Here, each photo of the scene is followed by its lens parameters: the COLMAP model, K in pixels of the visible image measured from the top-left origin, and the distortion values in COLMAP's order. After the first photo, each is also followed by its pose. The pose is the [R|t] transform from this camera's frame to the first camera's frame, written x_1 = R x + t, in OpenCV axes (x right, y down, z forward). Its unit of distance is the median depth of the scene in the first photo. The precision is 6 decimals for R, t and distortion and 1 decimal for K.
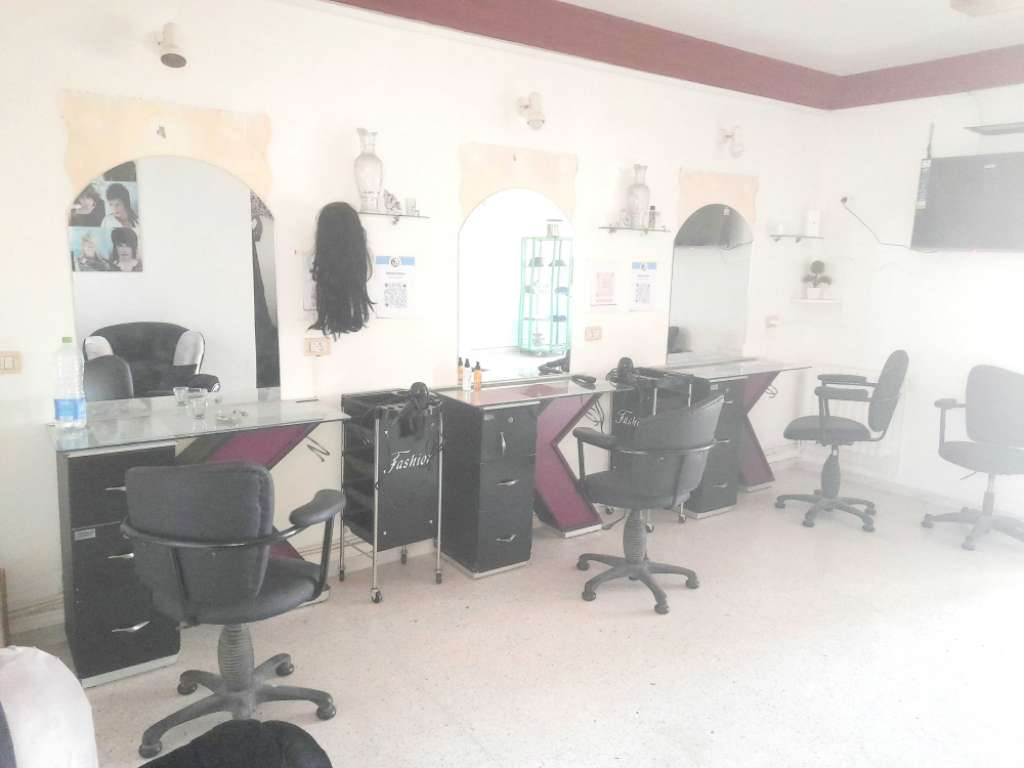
lens RADIAL K [[727.8, 0, 507.5], [0, 727.8, 377.8], [0, 0, 1]] dist [0.071274, -0.071381]
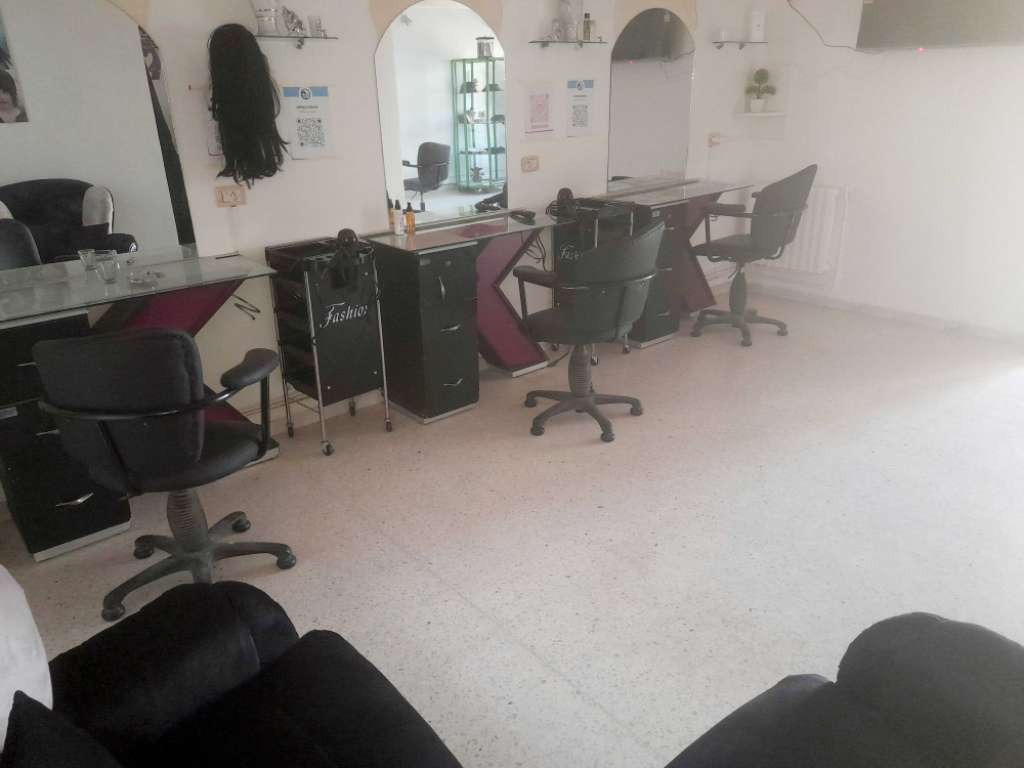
lens RADIAL K [[727.8, 0, 507.5], [0, 727.8, 377.8], [0, 0, 1]] dist [0.071274, -0.071381]
pose [[0.995104, -0.078125, 0.060537, 0.012331], [0.063188, 0.973871, 0.218136, 0.000112], [-0.075997, -0.213243, 0.974039, 0.023994]]
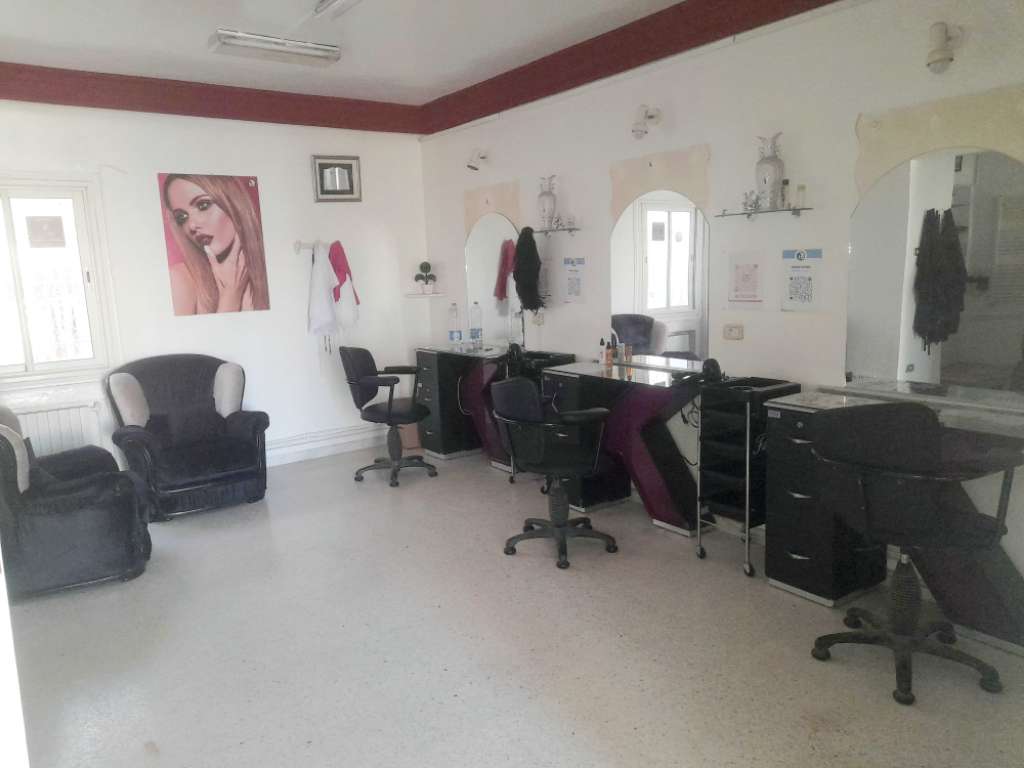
lens RADIAL K [[750.8, 0, 512.0], [0, 750.8, 384.0], [0, 0, 1]] dist [-0.206286, 0.000552]
pose [[0.010444, 0.136408, -0.990598, 1.312399], [-0.108459, 0.984962, 0.134488, -0.117092], [0.994046, 0.106035, 0.025081, 0.929722]]
